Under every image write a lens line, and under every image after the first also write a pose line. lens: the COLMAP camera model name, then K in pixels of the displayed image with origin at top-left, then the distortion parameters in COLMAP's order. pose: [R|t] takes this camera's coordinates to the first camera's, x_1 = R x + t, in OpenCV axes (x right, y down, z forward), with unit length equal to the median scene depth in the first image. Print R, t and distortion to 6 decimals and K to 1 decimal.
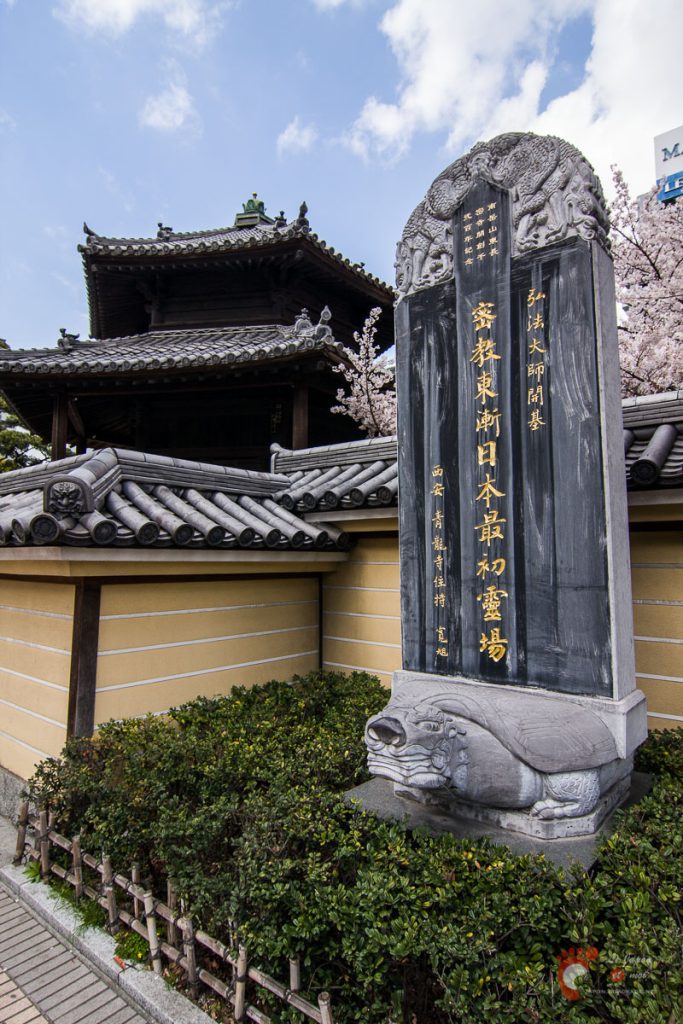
lens RADIAL K [[579.4, 0, 344.0], [0, 579.4, 513.8], [0, 0, 1]] dist [-0.007646, -0.001541]
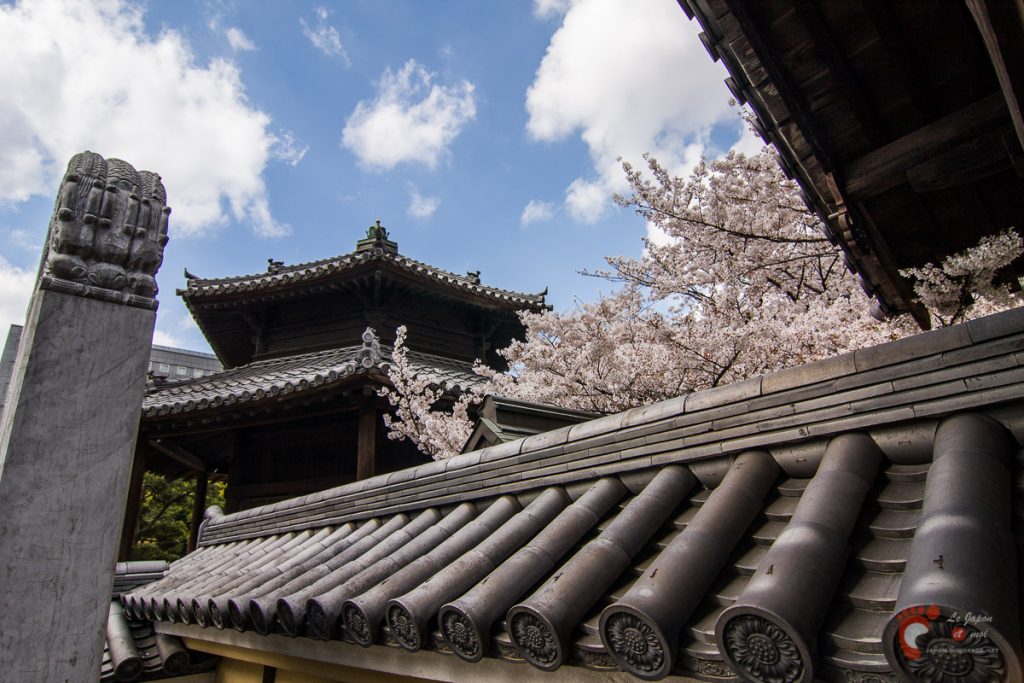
lens RADIAL K [[579.4, 0, 510.1], [0, 579.4, 341.7], [0, 0, 1]] dist [-0.007646, -0.001541]
pose [[0.990561, -0.102075, -0.091489, 0.215078], [0.073271, 0.958375, -0.275951, -0.049110], [0.115849, 0.266643, 0.956808, 0.110008]]
